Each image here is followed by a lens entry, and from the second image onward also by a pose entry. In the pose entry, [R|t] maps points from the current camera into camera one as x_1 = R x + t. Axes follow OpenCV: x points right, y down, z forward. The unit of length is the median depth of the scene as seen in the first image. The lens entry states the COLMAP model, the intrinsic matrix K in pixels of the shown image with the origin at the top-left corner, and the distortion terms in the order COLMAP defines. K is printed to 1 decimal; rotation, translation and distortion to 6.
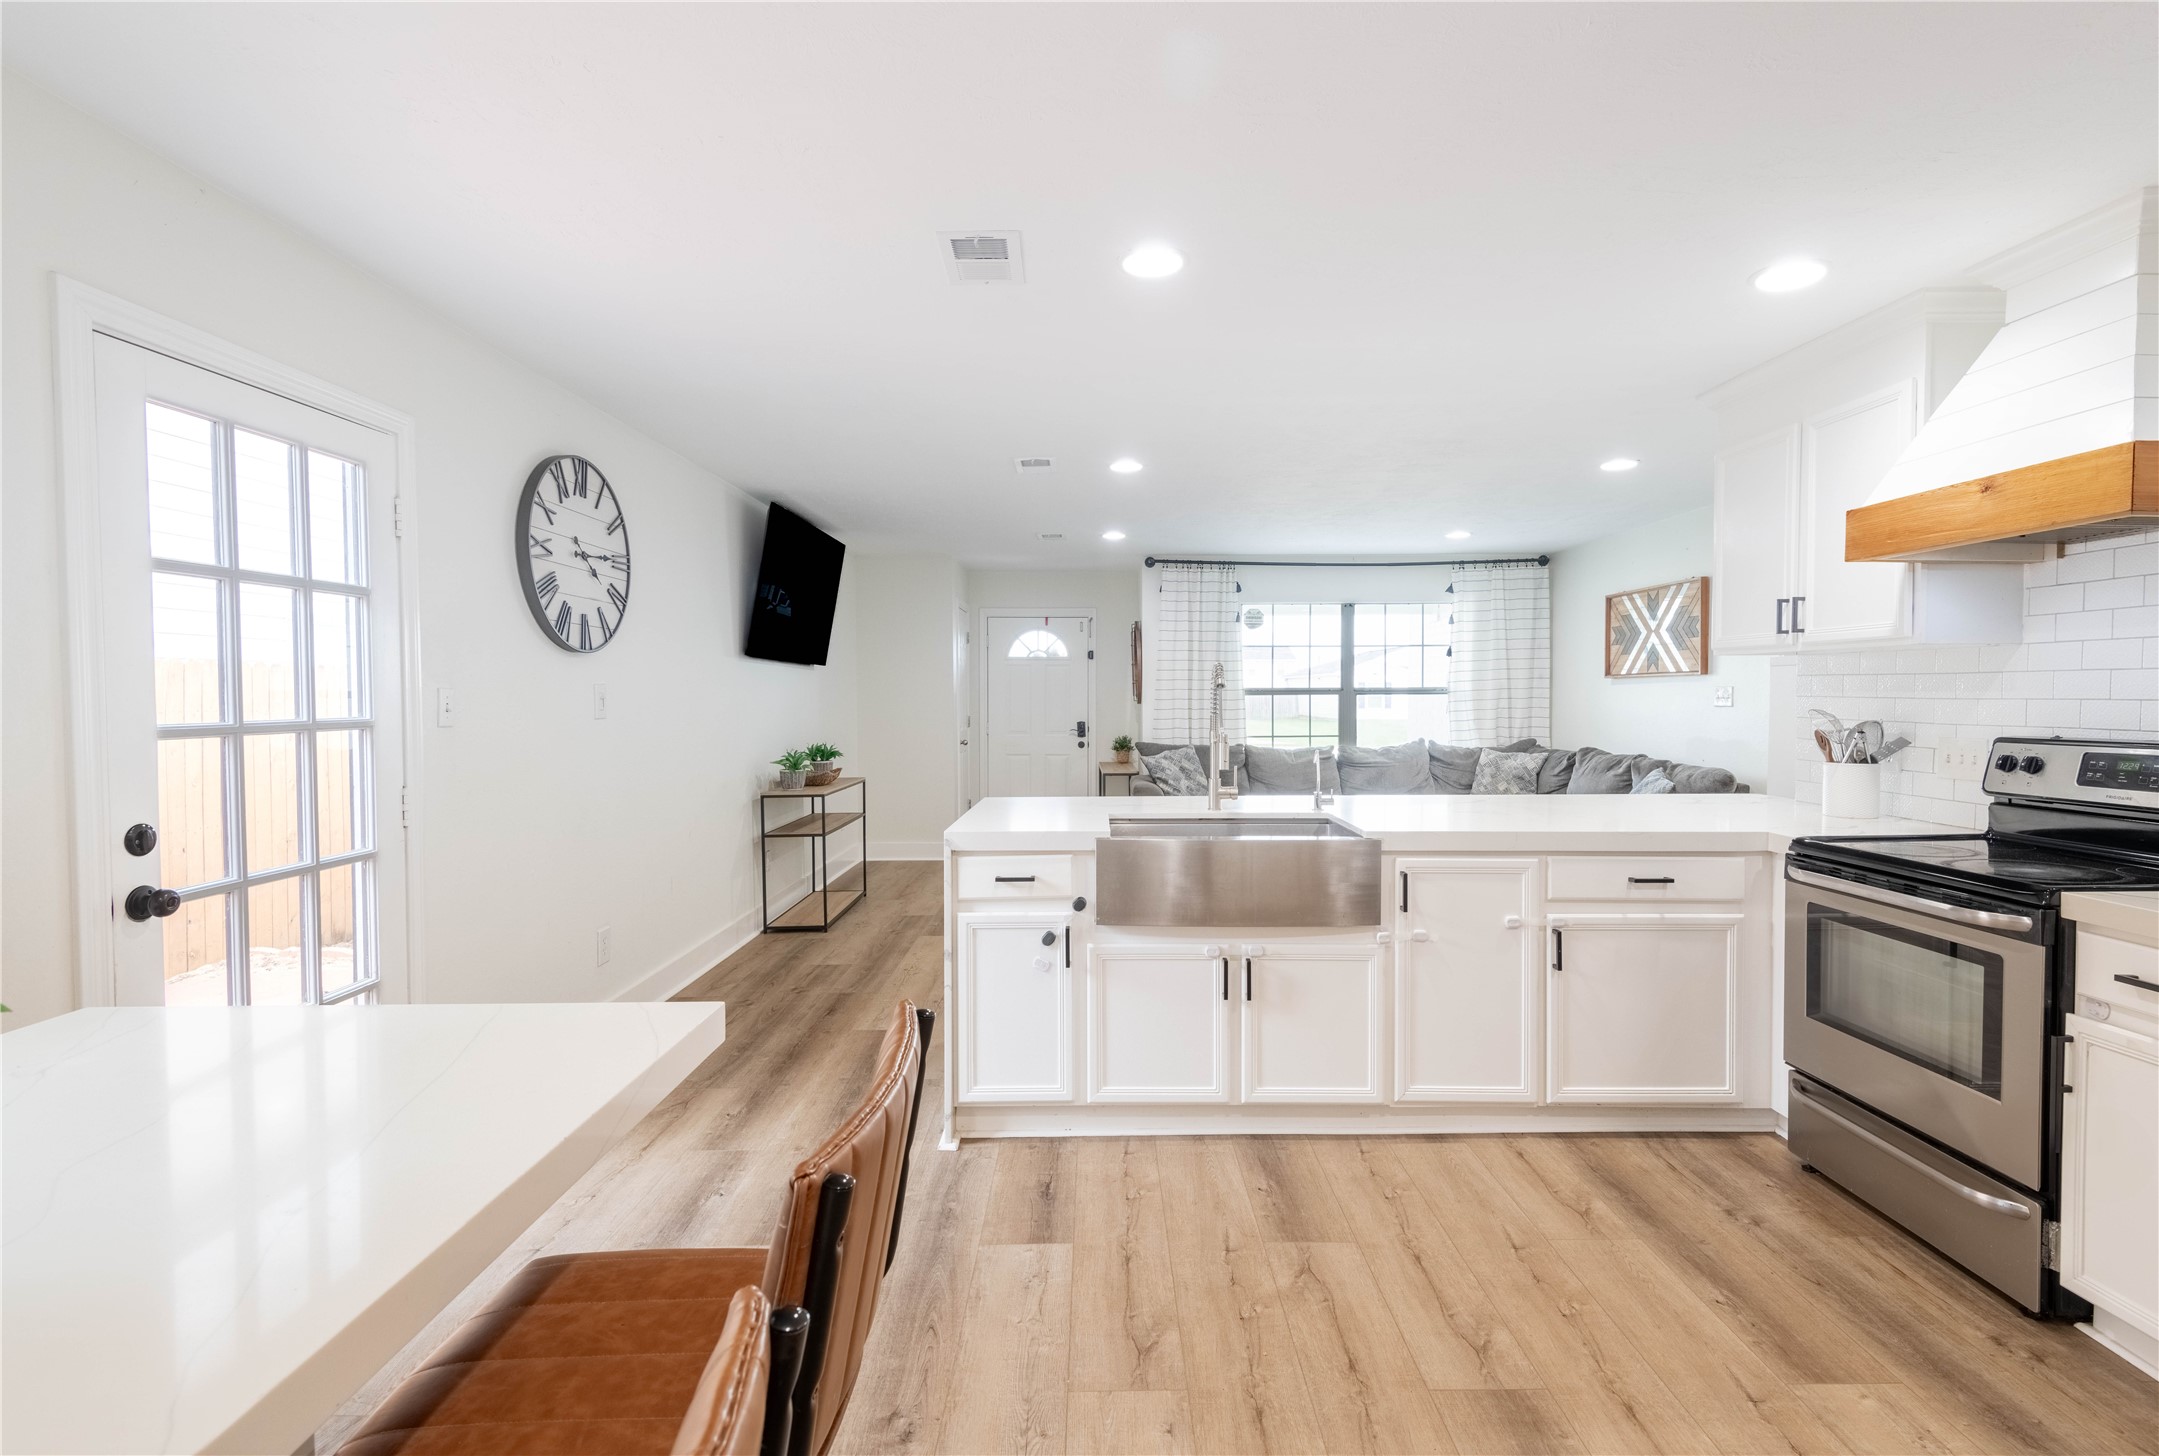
lens RADIAL K [[960.1, 0, 1079.5], [0, 960.1, 728.0], [0, 0, 1]] dist [0.001653, 0.000032]
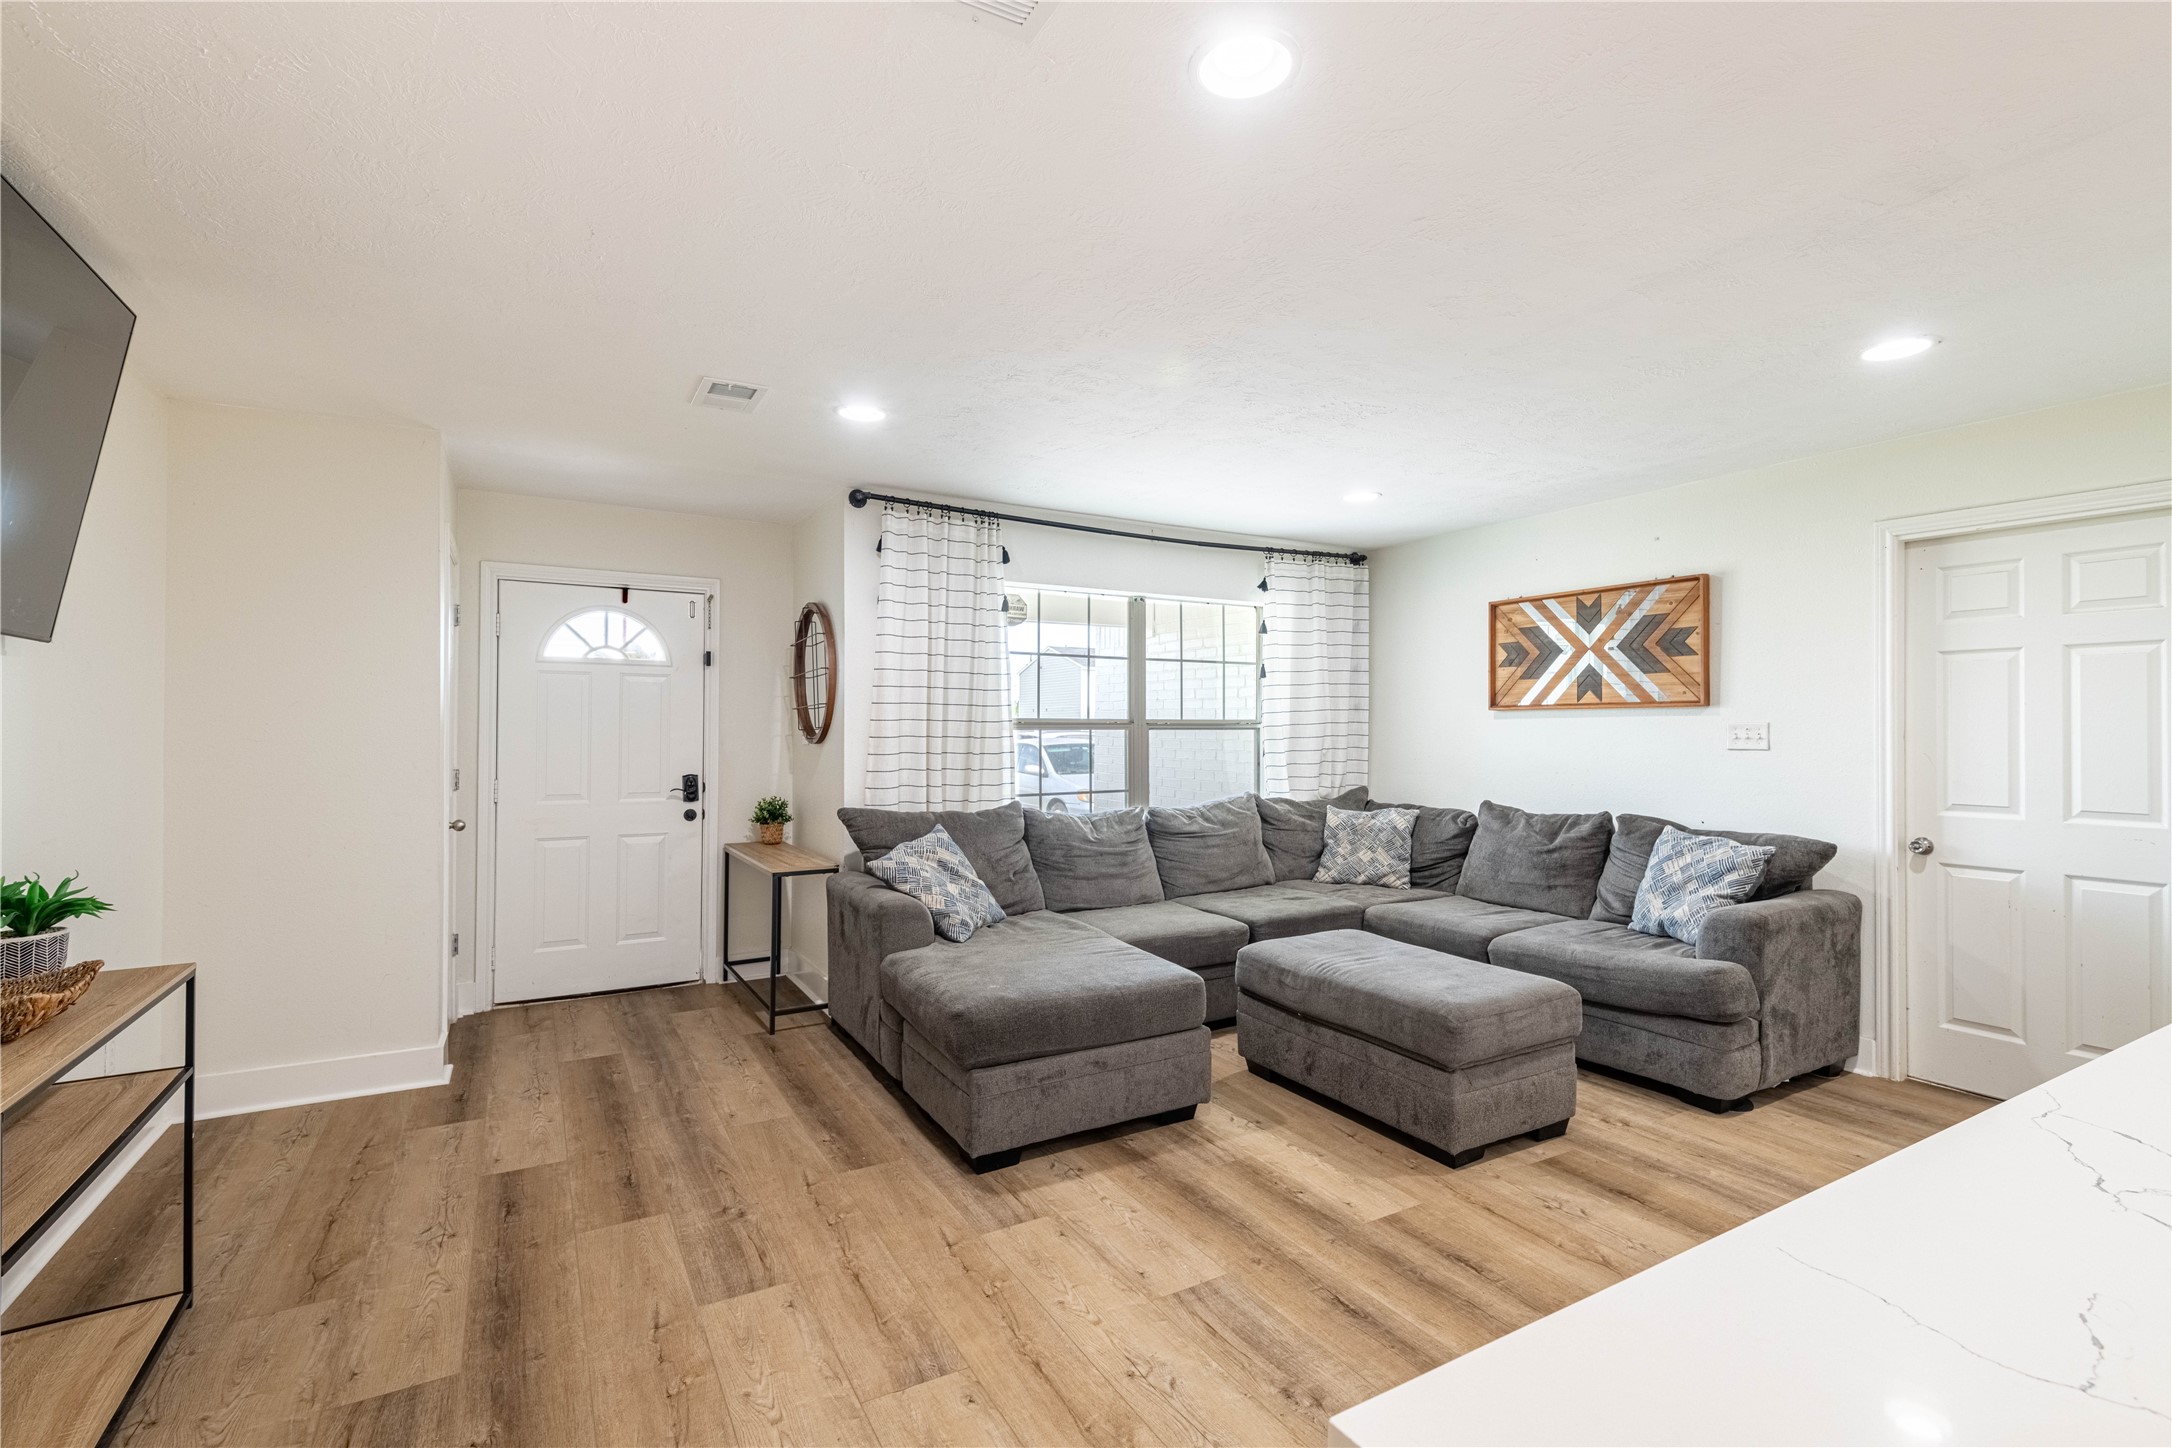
lens RADIAL K [[964.6, 0, 1086.0], [0, 964.6, 724.0], [0, 0, 1]] dist [0.009427, 0.000085]
pose [[0.854817, 0.006280, 0.518891, -0.112388], [0.013302, 0.999333, -0.034007, -0.016517], [-0.518759, 0.035972, 0.854164, 0.450526]]
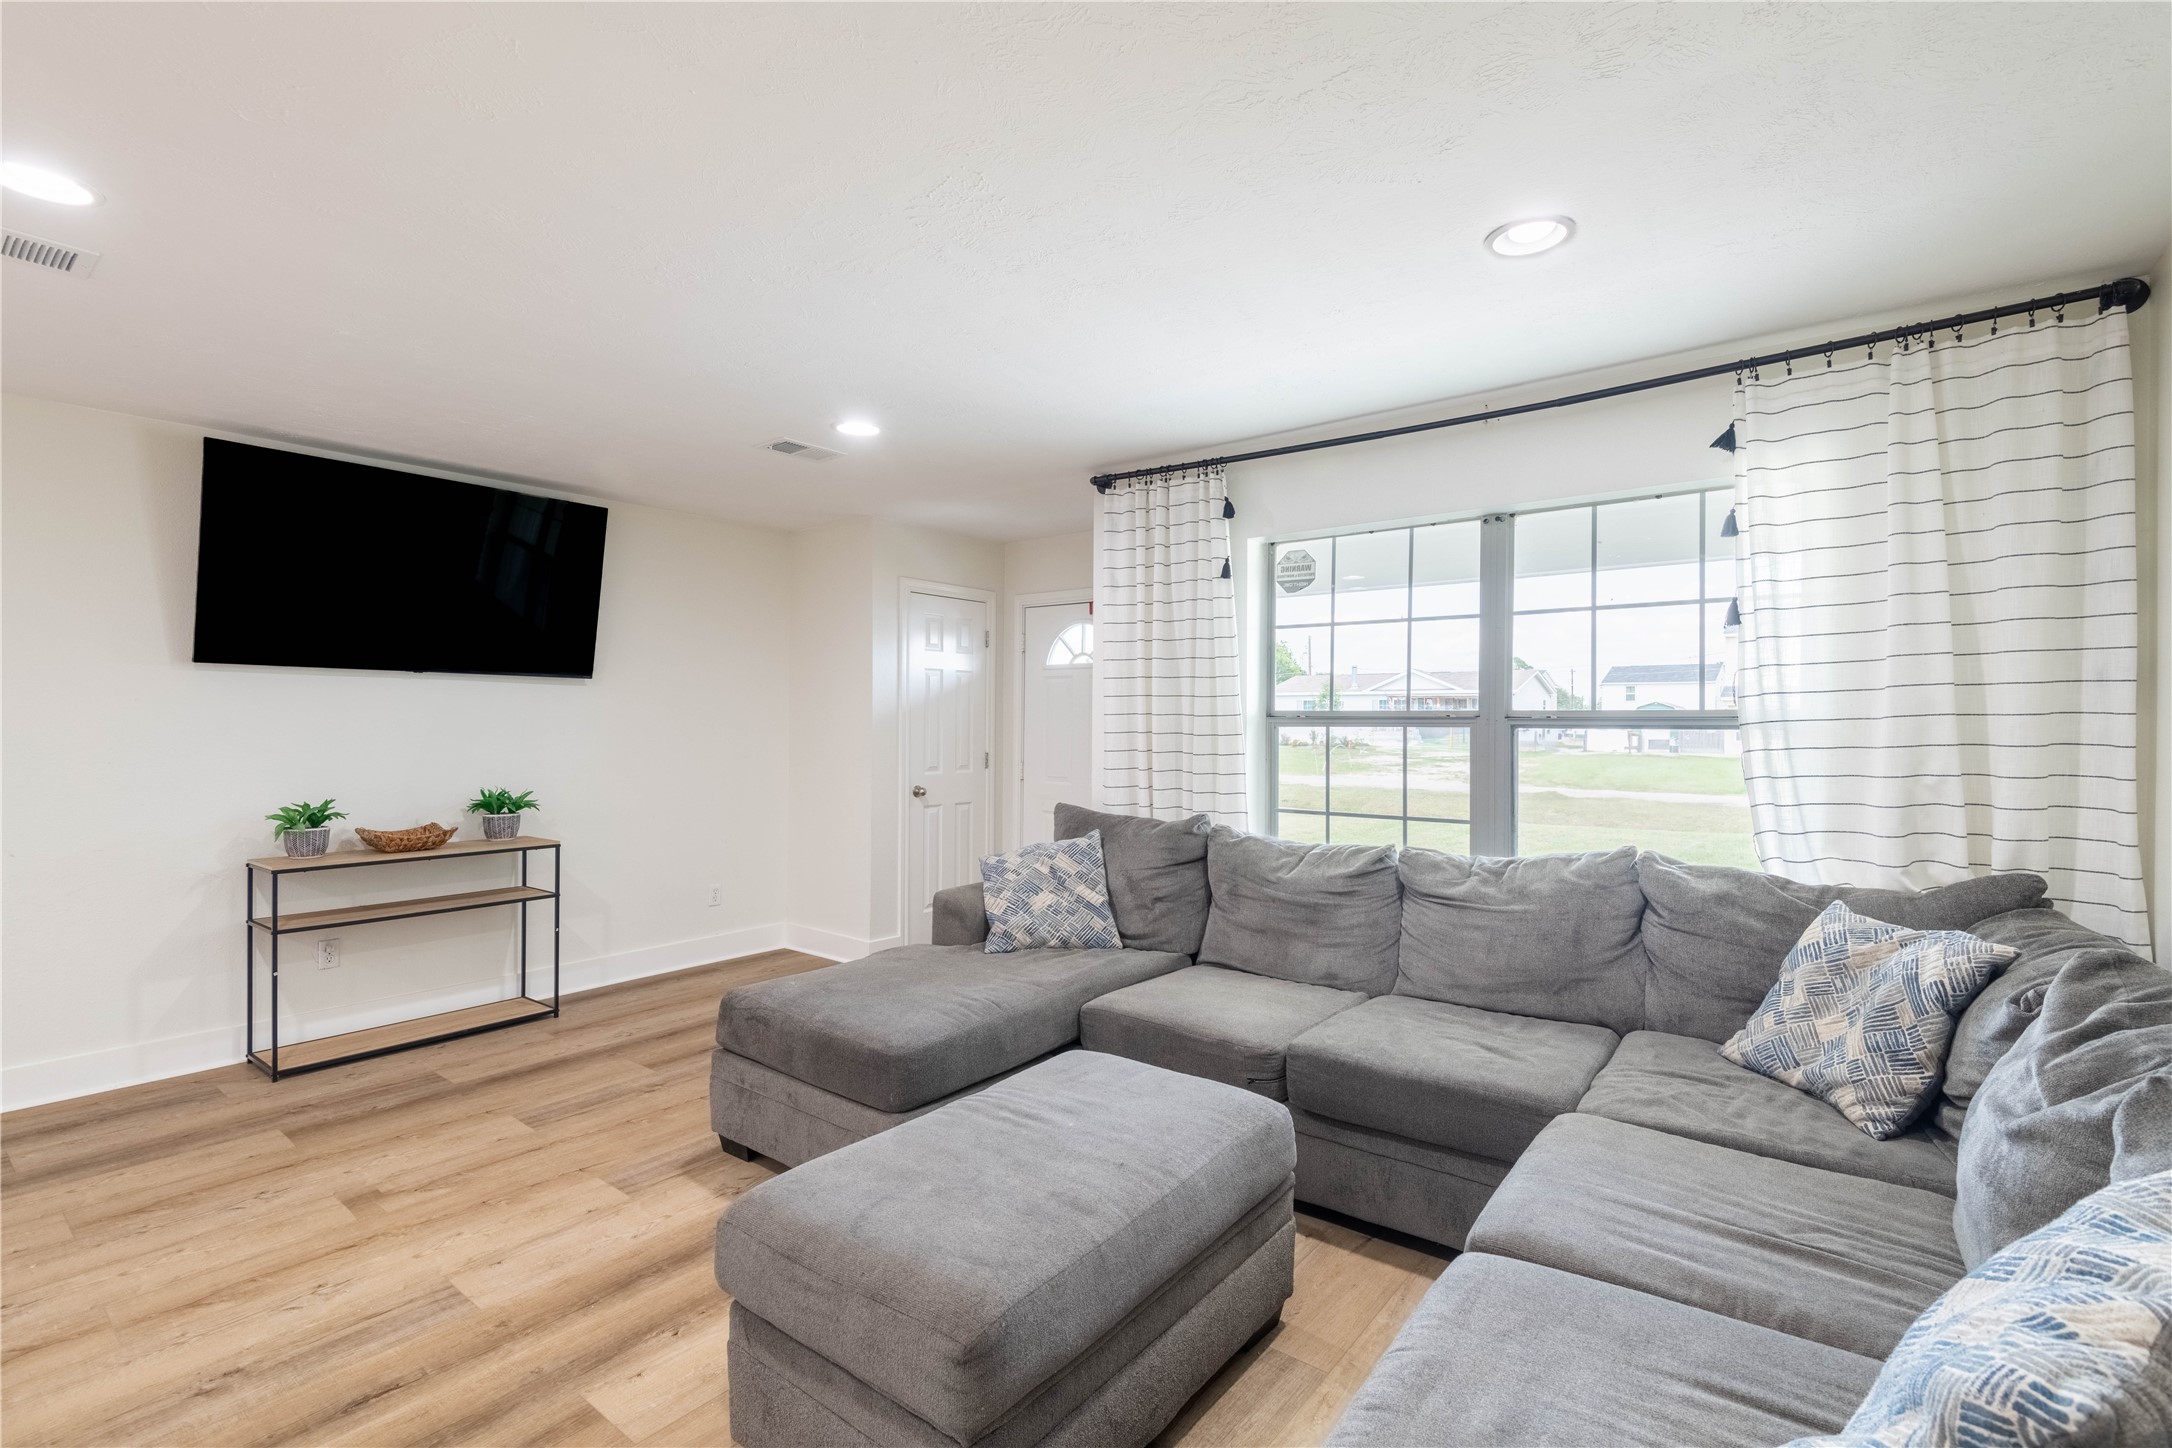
lens RADIAL K [[966.2, 0, 1086.0], [0, 966.2, 724.0], [0, 0, 1]] dist [0.028474, -0.014301]
pose [[0.808617, 0.008970, -0.588268, 0.403488], [-0.028159, 0.999328, -0.023469, -0.021951], [0.587662, 0.035543, 0.808326, 0.563247]]
